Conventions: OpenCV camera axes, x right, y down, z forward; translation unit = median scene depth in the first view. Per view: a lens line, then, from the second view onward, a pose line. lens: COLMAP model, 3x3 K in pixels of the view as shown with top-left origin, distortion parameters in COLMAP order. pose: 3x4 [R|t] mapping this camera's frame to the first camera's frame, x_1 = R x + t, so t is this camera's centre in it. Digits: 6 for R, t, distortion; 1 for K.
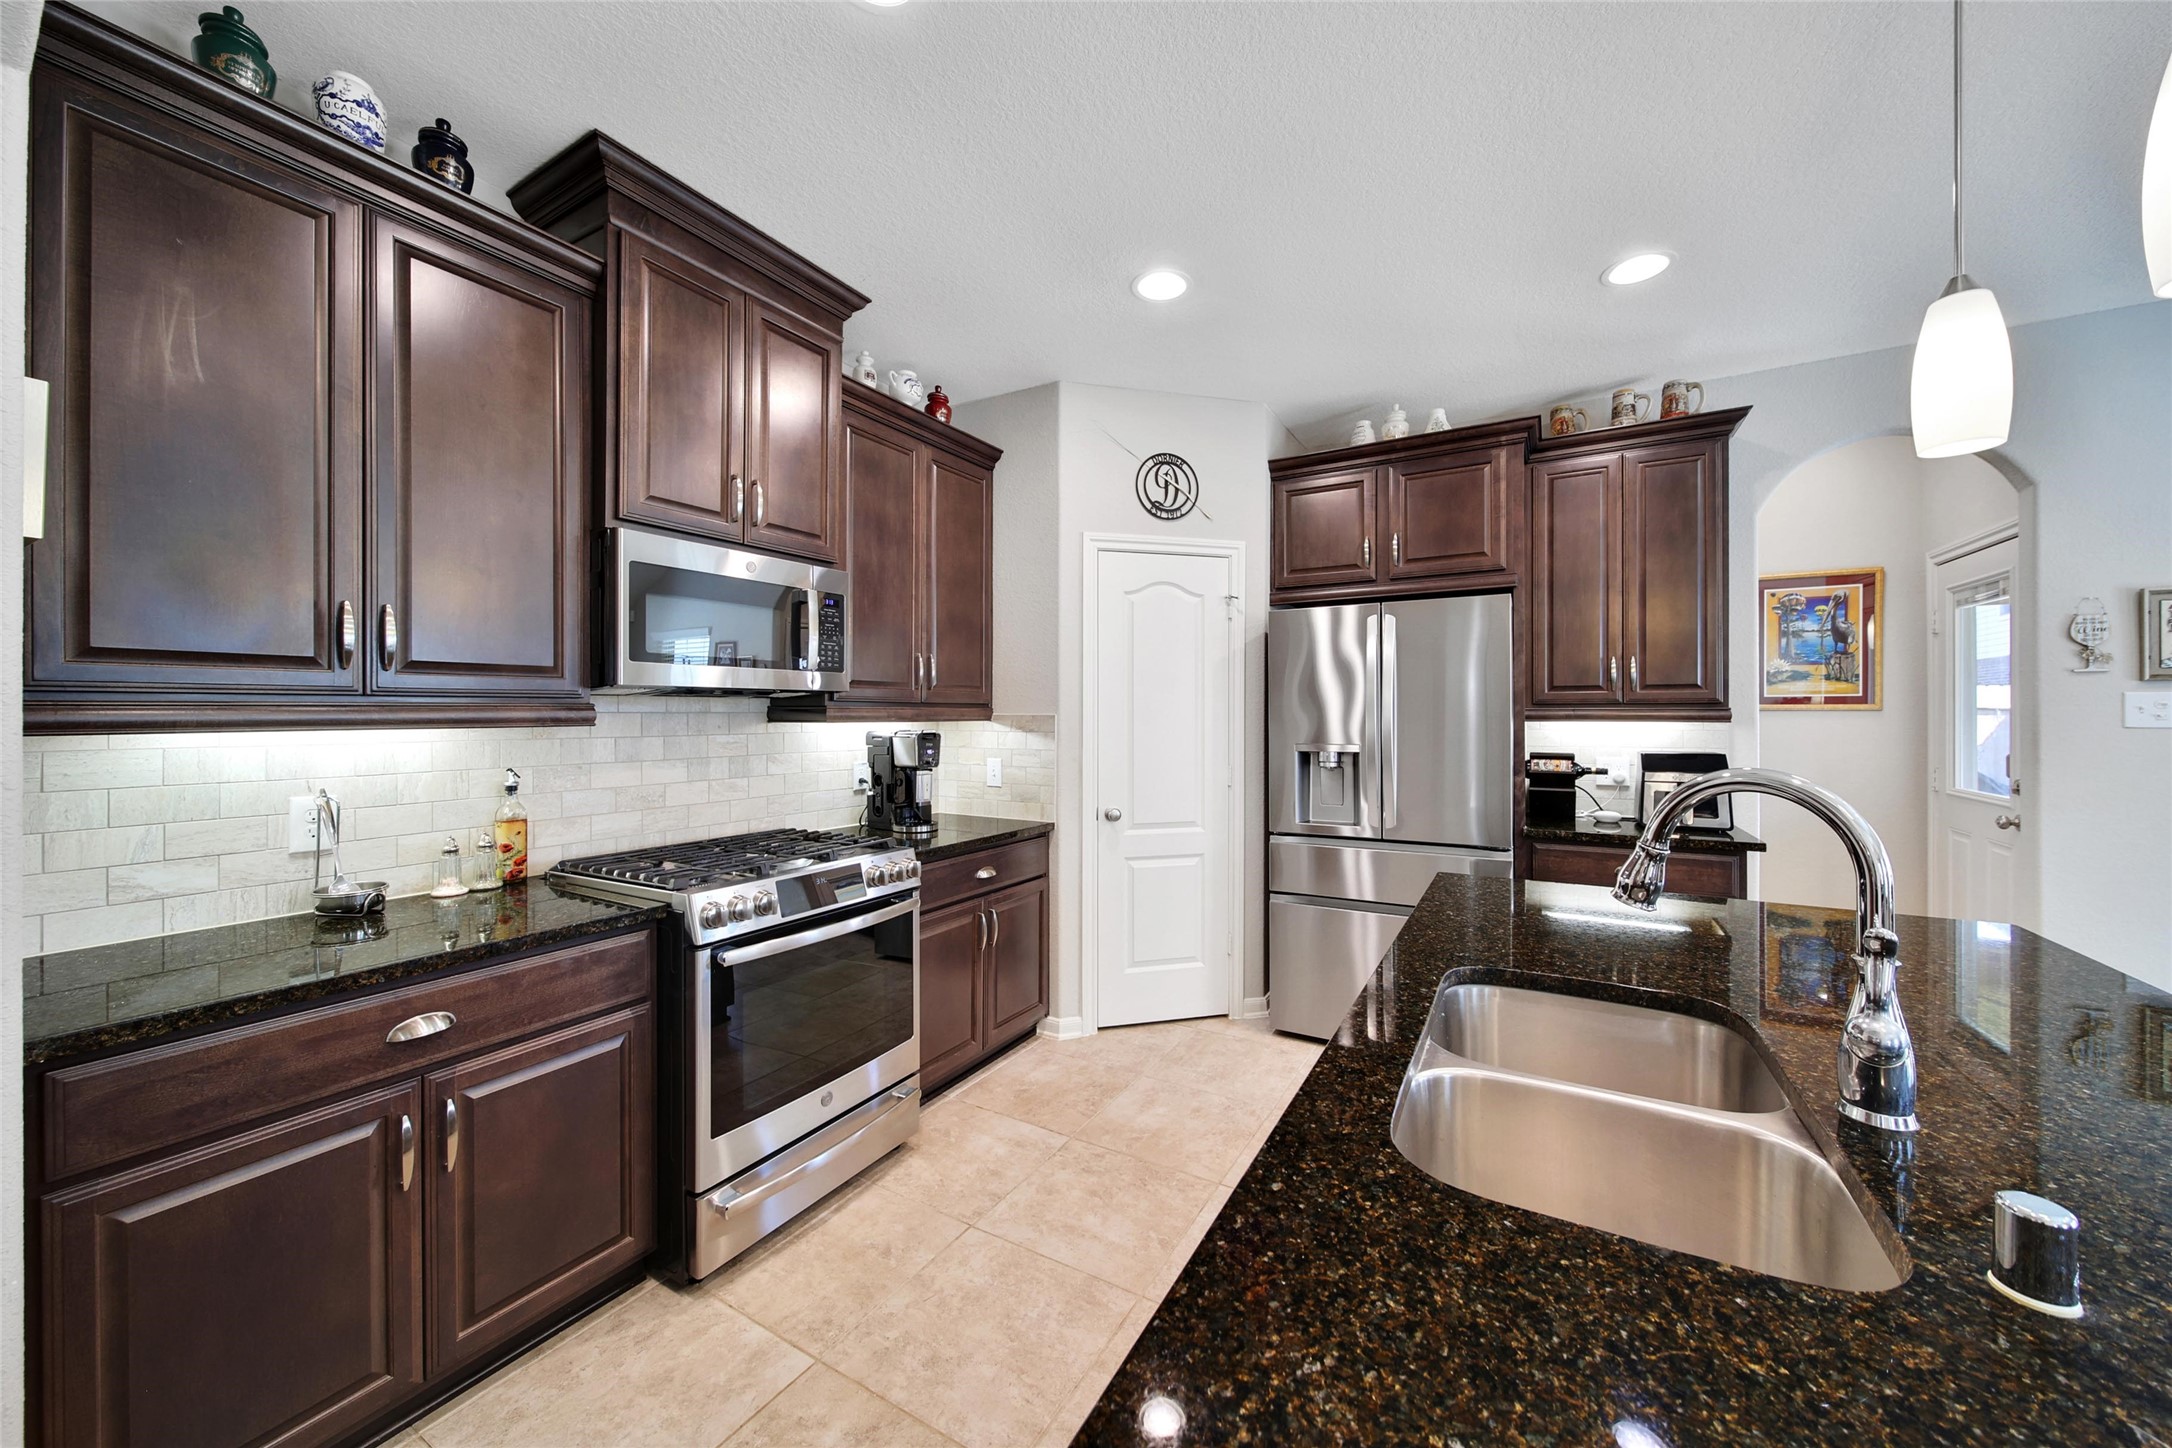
lens RADIAL K [[792.0, 0, 1101.2], [0, 792.0, 716.9], [0, 0, 1]] dist [-0.000829, -0.001451]
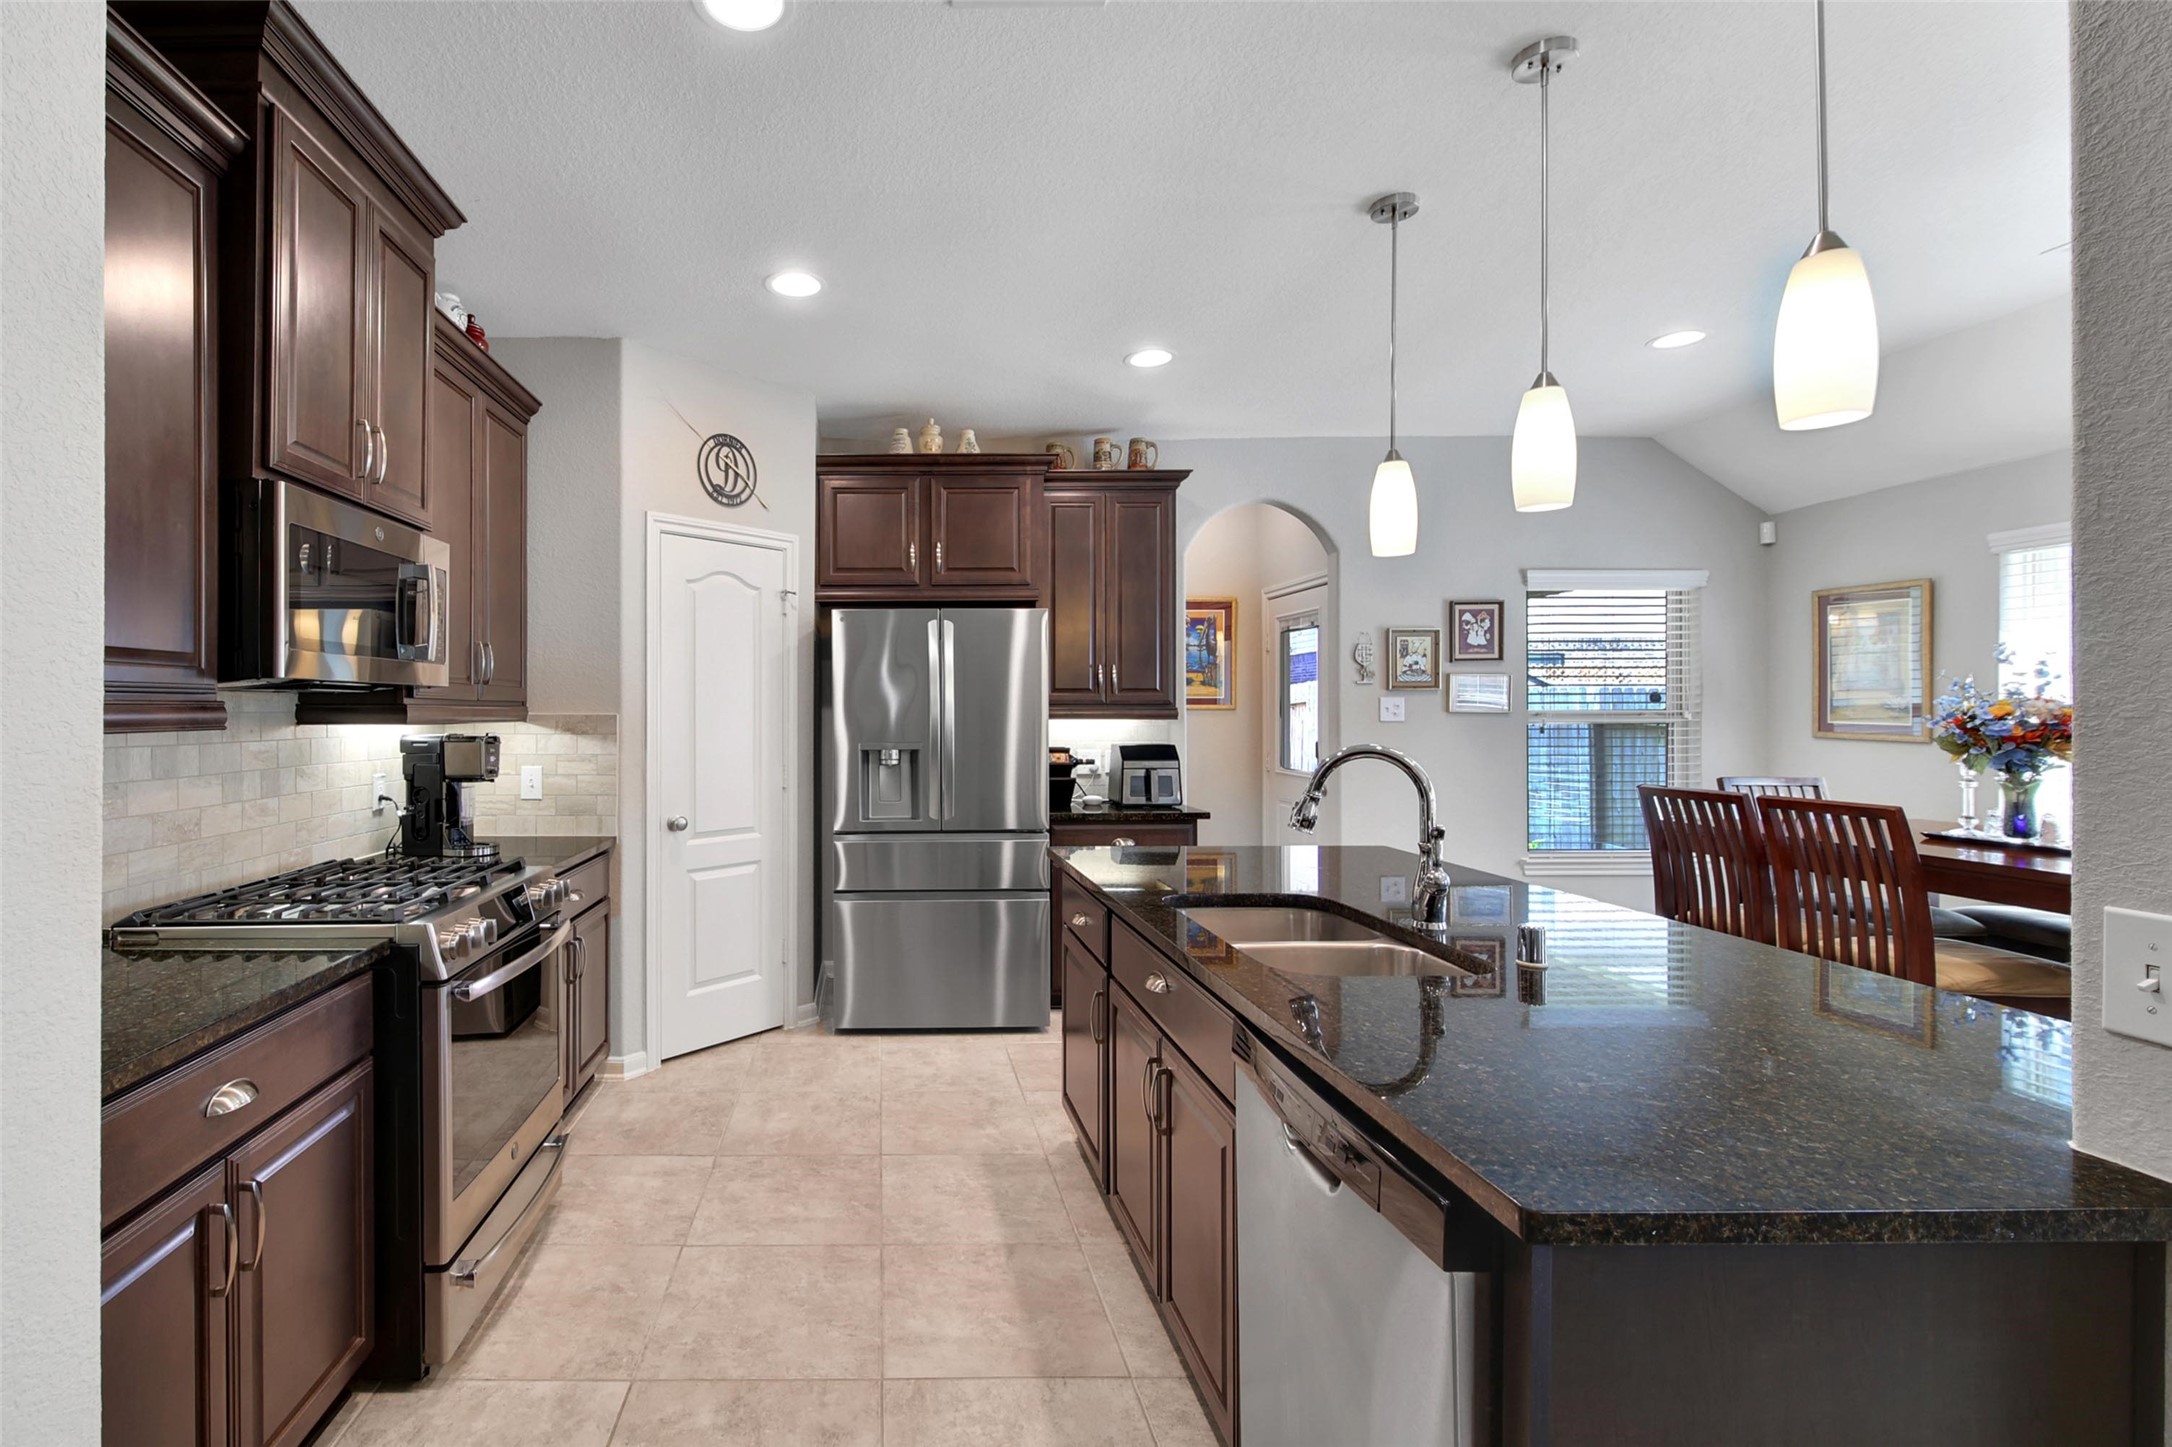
lens RADIAL K [[970.5, 0, 900.5], [0, 970.5, 717.7], [0, 0, 1]] dist [0.000818, 0.000062]
pose [[0.861834, -0.003815, 0.507177, -0.347204], [0.003018, 0.999993, 0.002395, -0.000570], [-0.507182, -0.000533, 0.861839, -0.098300]]
